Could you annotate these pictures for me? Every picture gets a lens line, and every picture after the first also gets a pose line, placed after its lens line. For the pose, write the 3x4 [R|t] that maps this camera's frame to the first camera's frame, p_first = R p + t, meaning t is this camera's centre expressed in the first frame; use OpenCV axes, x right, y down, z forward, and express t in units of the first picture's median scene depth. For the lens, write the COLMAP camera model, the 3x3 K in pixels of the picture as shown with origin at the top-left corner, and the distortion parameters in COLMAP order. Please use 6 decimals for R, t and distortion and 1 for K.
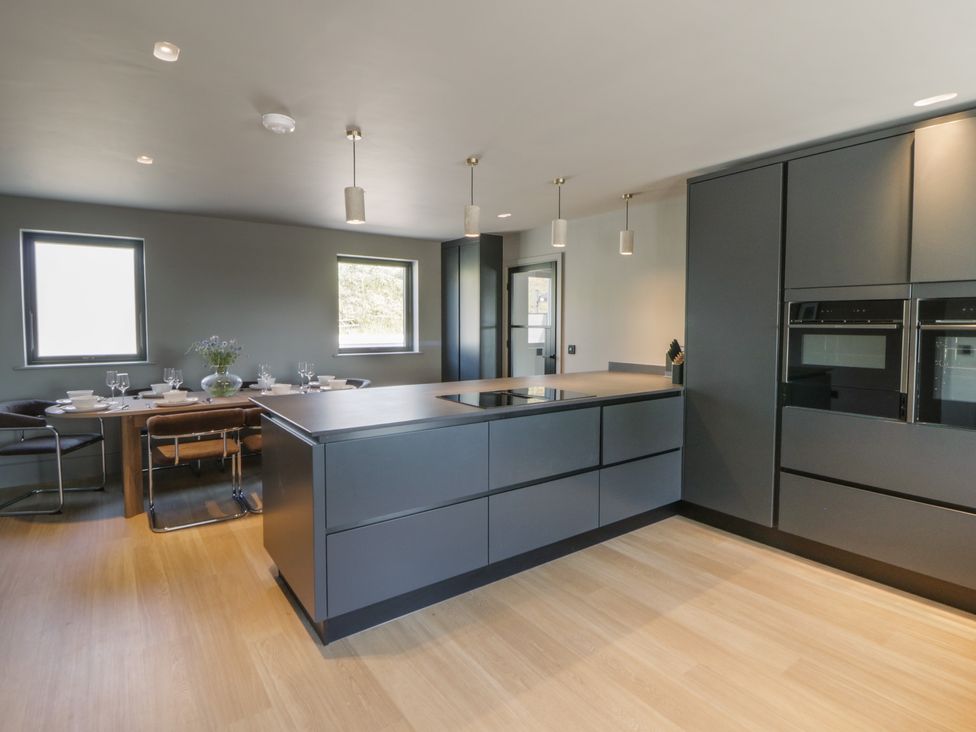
lens RADIAL K [[517.9, 0, 491.2], [0, 517.9, 358.0], [0, 0, 1]] dist [-0.002999, -0.013201]
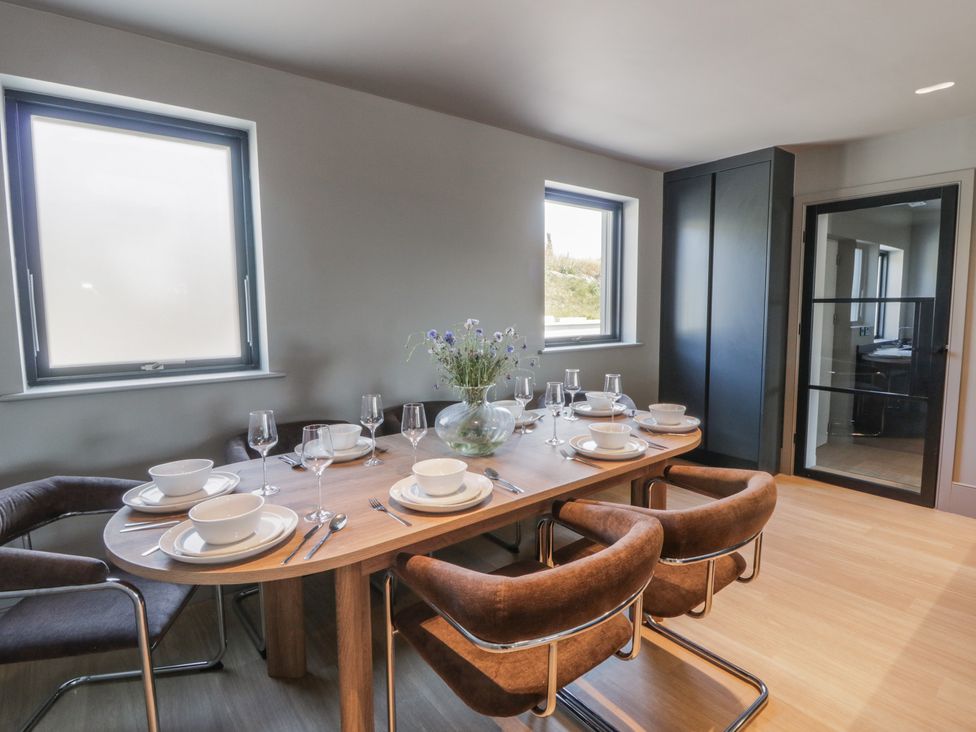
lens RADIAL K [[517.9, 0, 483.6], [0, 517.9, 365.0], [0, 0, 1]] dist [-0.002999, -0.013201]
pose [[0.999868, -0.009567, 0.013125, -0.448249], [0.008885, 0.998656, 0.051058, -0.023293], [-0.013596, -0.050934, 0.998609, 0.477748]]
